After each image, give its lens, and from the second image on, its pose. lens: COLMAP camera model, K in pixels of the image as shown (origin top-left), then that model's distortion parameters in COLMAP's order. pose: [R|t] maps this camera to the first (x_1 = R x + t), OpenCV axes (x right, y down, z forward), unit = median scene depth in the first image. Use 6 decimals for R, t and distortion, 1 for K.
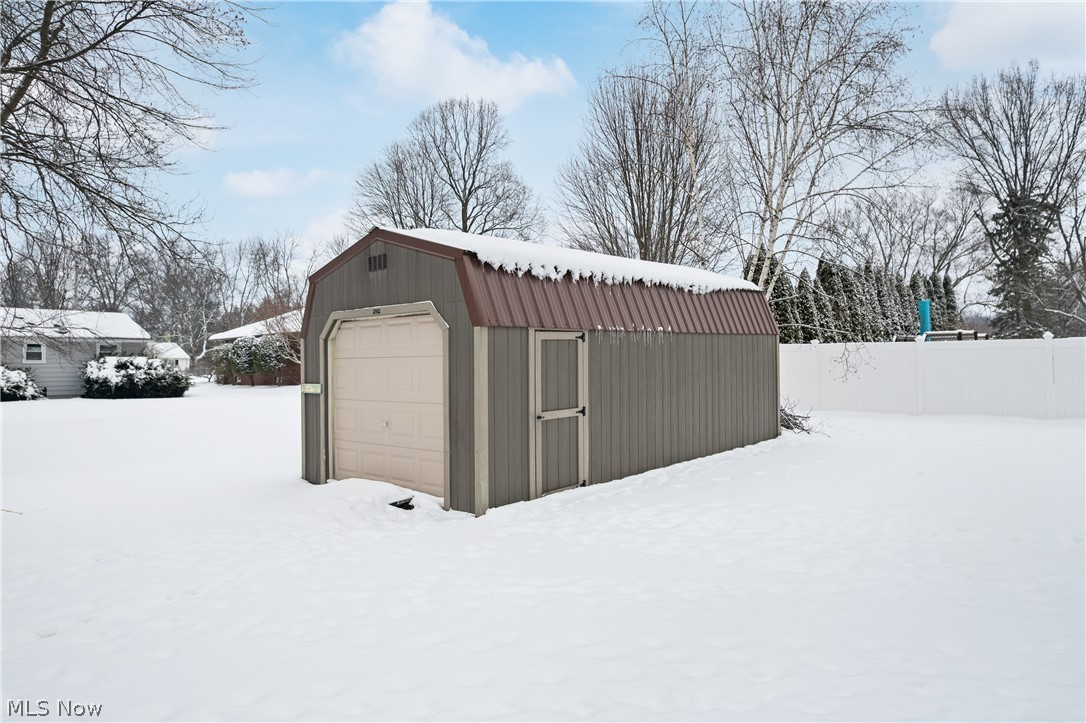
lens RADIAL K [[700.9, 0, 542.9], [0, 700.9, 355.0], [0, 0, 1]] dist [-0.031200, 0.010327]
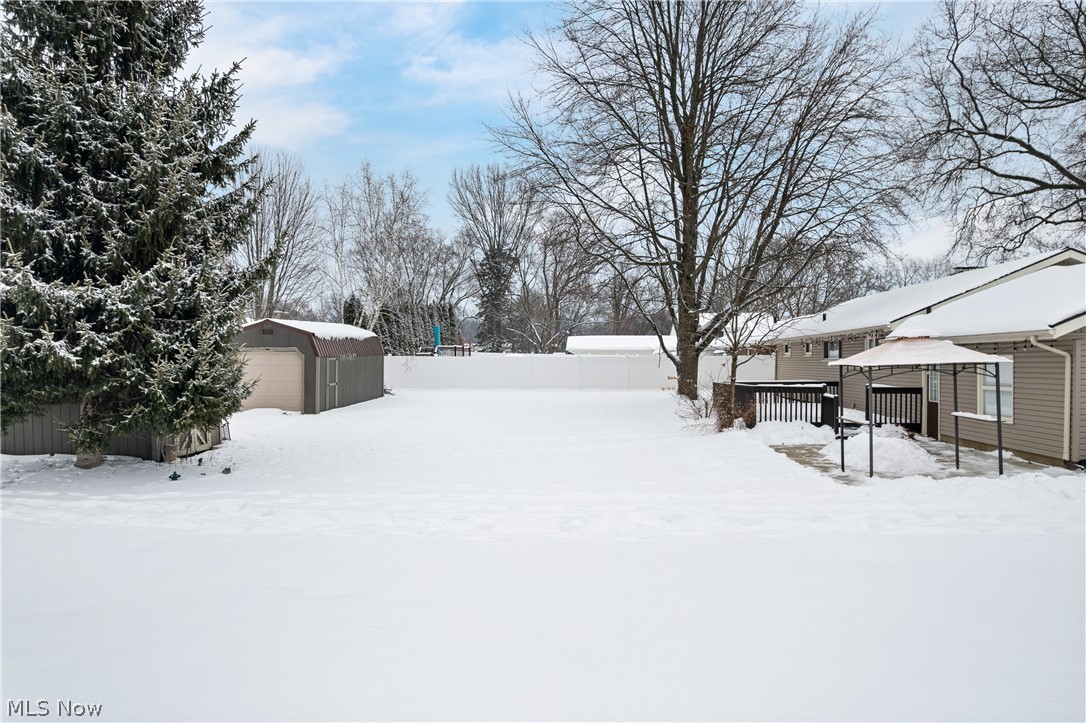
lens RADIAL K [[700.9, 0, 543.6], [0, 700.9, 360.3], [0, 0, 1]] dist [-0.031200, 0.010327]
pose [[0.792472, 0.010283, 0.609821, -0.292678], [-0.019560, 0.999772, 0.008560, -0.017121], [-0.609594, -0.018712, 0.792493, -0.526237]]
